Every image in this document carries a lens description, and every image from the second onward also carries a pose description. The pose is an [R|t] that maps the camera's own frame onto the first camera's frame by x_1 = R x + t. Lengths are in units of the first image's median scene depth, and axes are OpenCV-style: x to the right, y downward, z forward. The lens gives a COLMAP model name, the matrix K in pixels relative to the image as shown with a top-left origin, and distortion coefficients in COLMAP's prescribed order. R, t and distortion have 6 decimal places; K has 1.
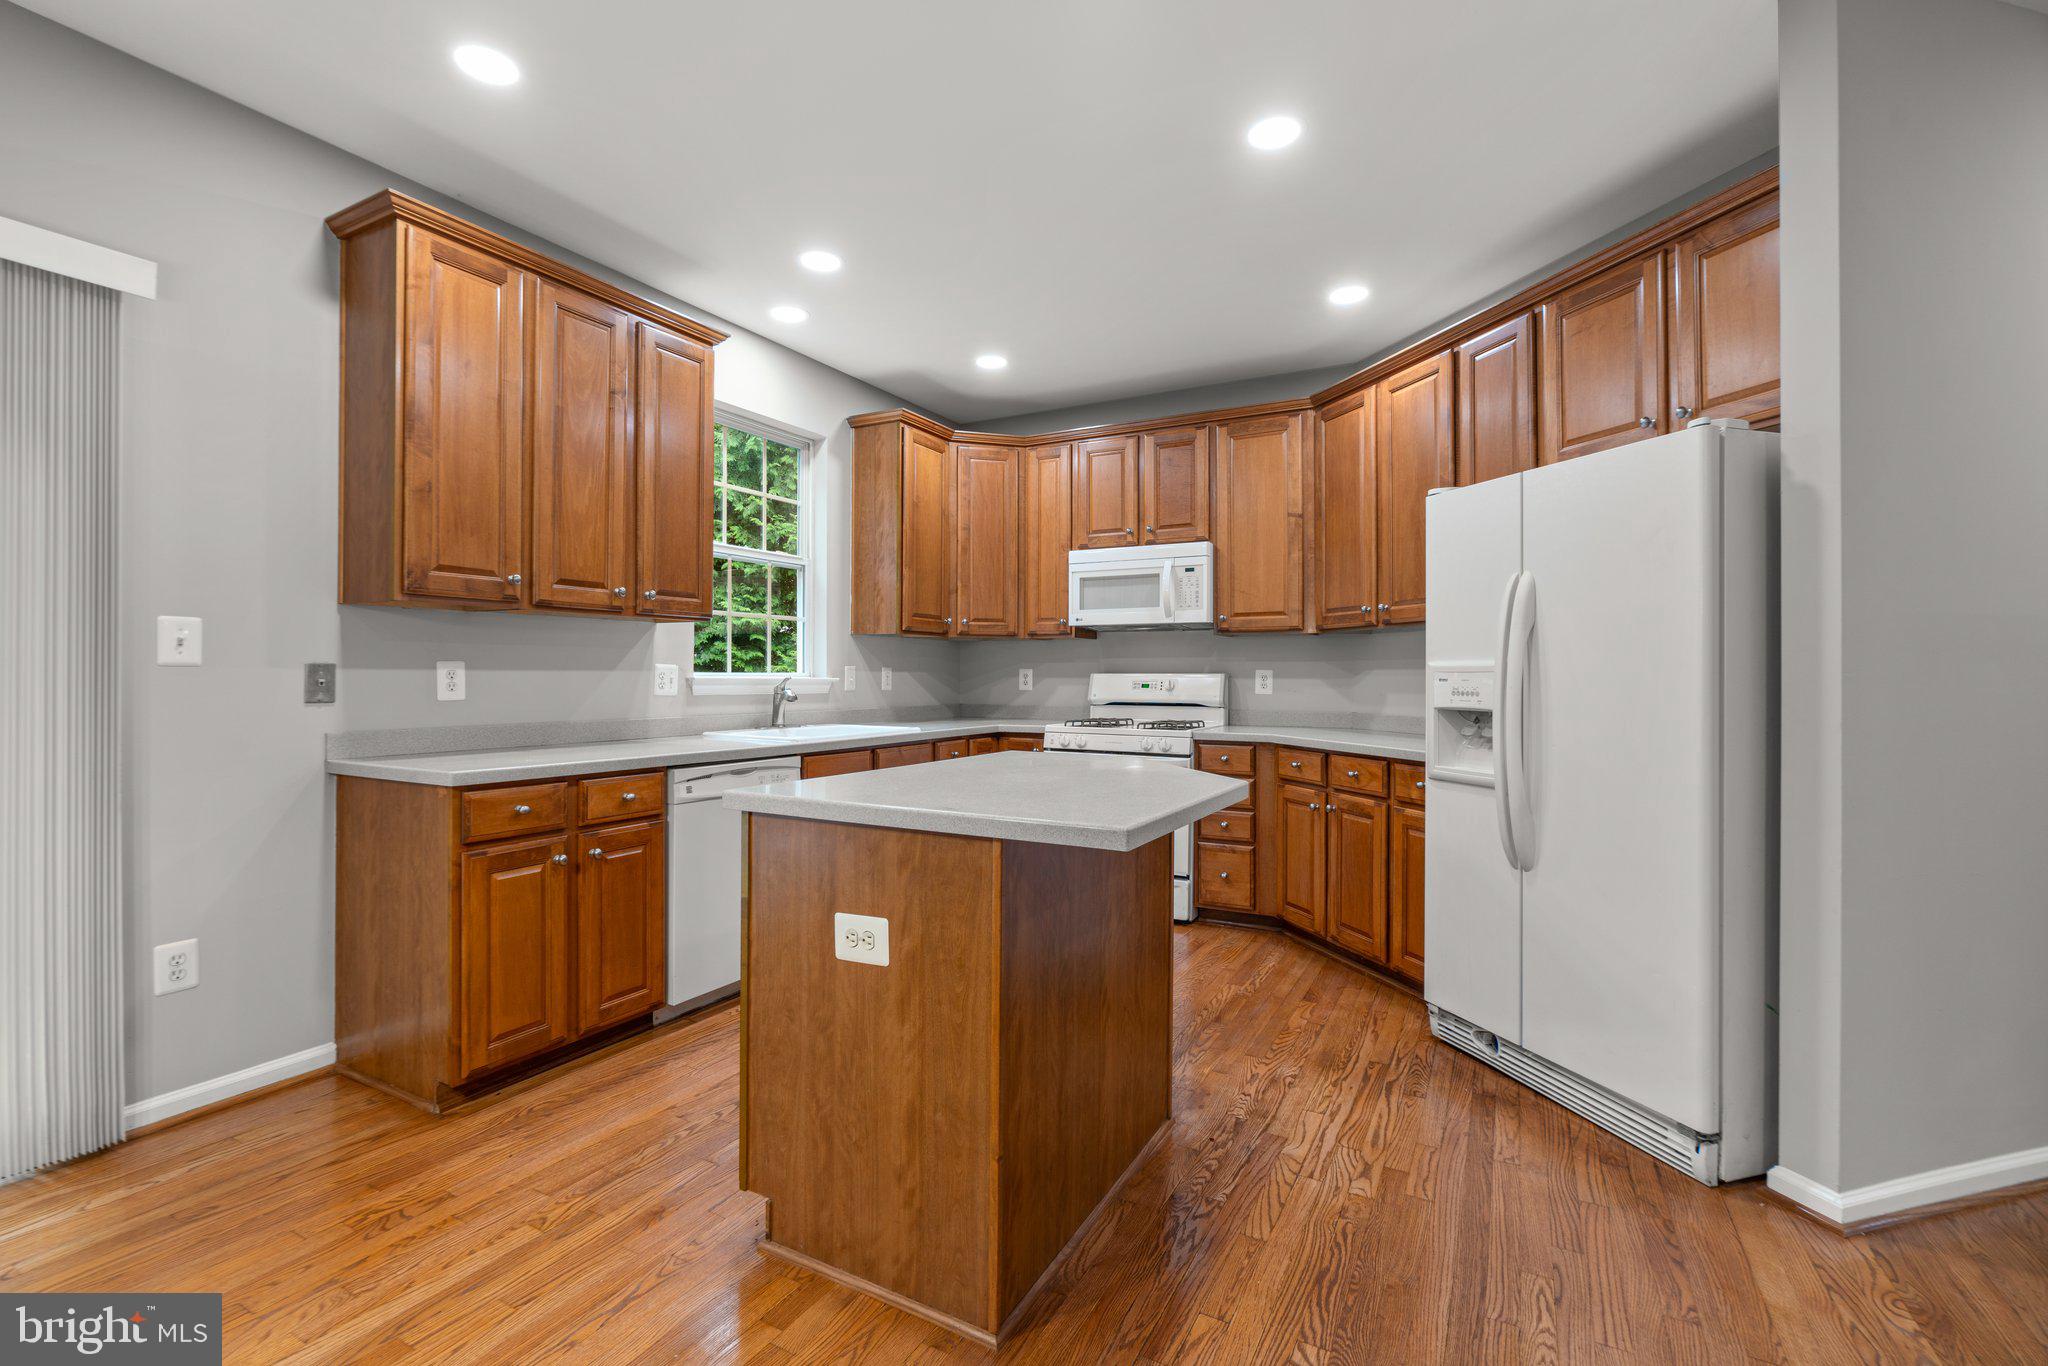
lens RADIAL K [[922.6, 0, 1014.8], [0, 922.6, 678.0], [0, 0, 1]] dist [-0.010416, -0.000122]
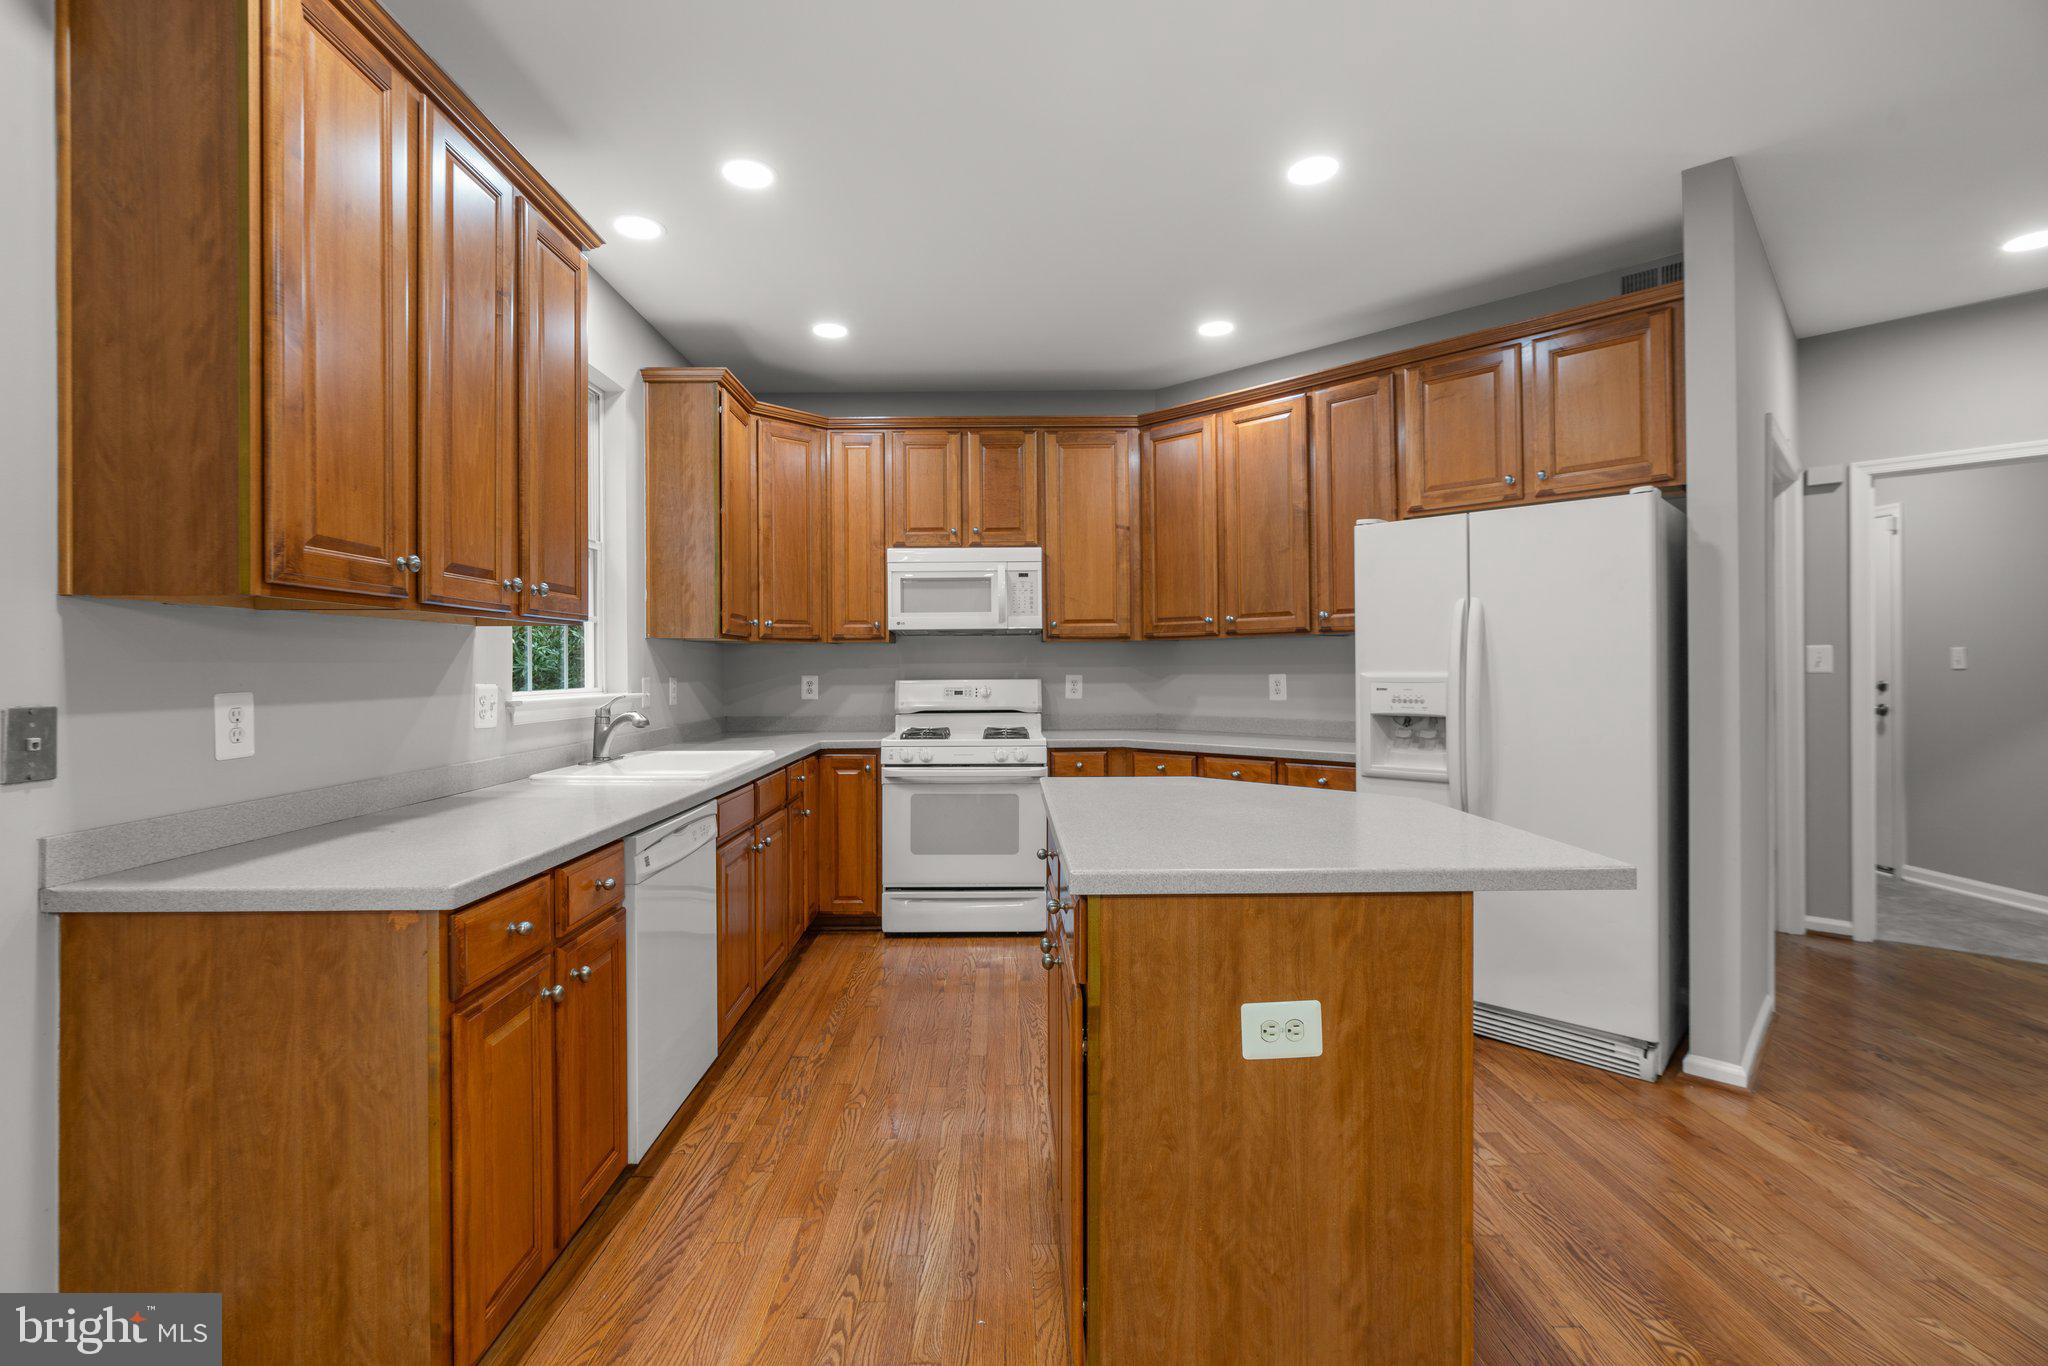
lens RADIAL K [[913.8, 0, 1016.6], [0, 913.8, 669.8], [0, 0, 1]] dist [-0.019185, 0.009659]
pose [[0.870297, -0.011743, 0.492387, -0.329078], [0.012015, 0.999924, 0.002611, -0.020477], [-0.492381, 0.003644, 0.870372, 0.168724]]
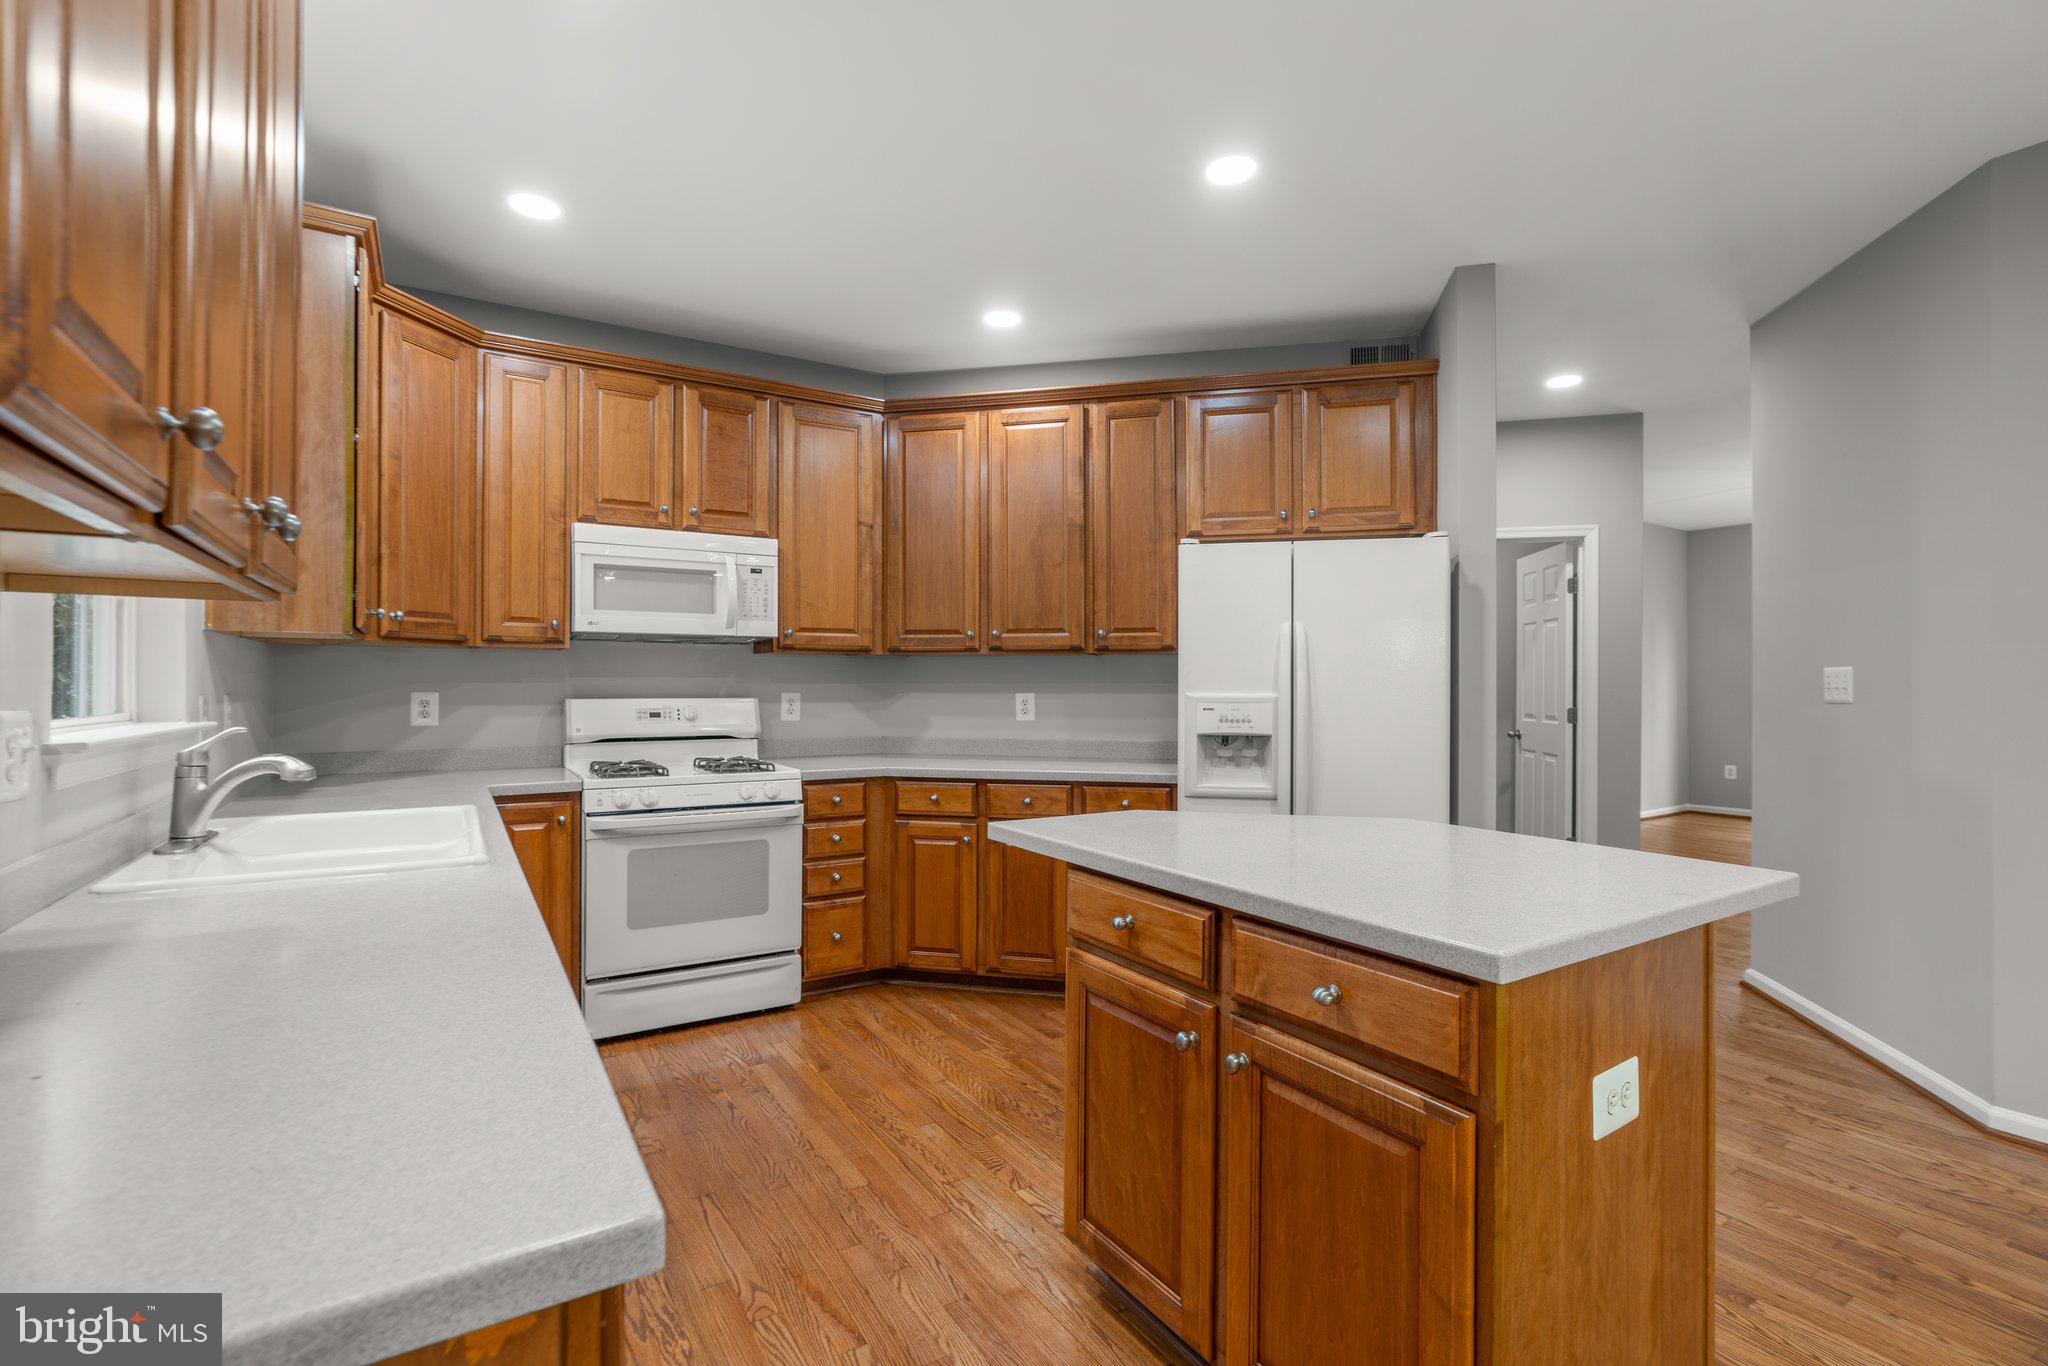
lens RADIAL K [[915.2, 0, 1017.3], [0, 915.2, 684.9], [0, 0, 1]] dist [-0.016618, 0.000289]
pose [[0.487371, -0.004629, 0.873183, -0.438960], [0.001557, 0.999989, 0.004432, -0.022731], [-0.873194, -0.000800, 0.487372, 0.450566]]
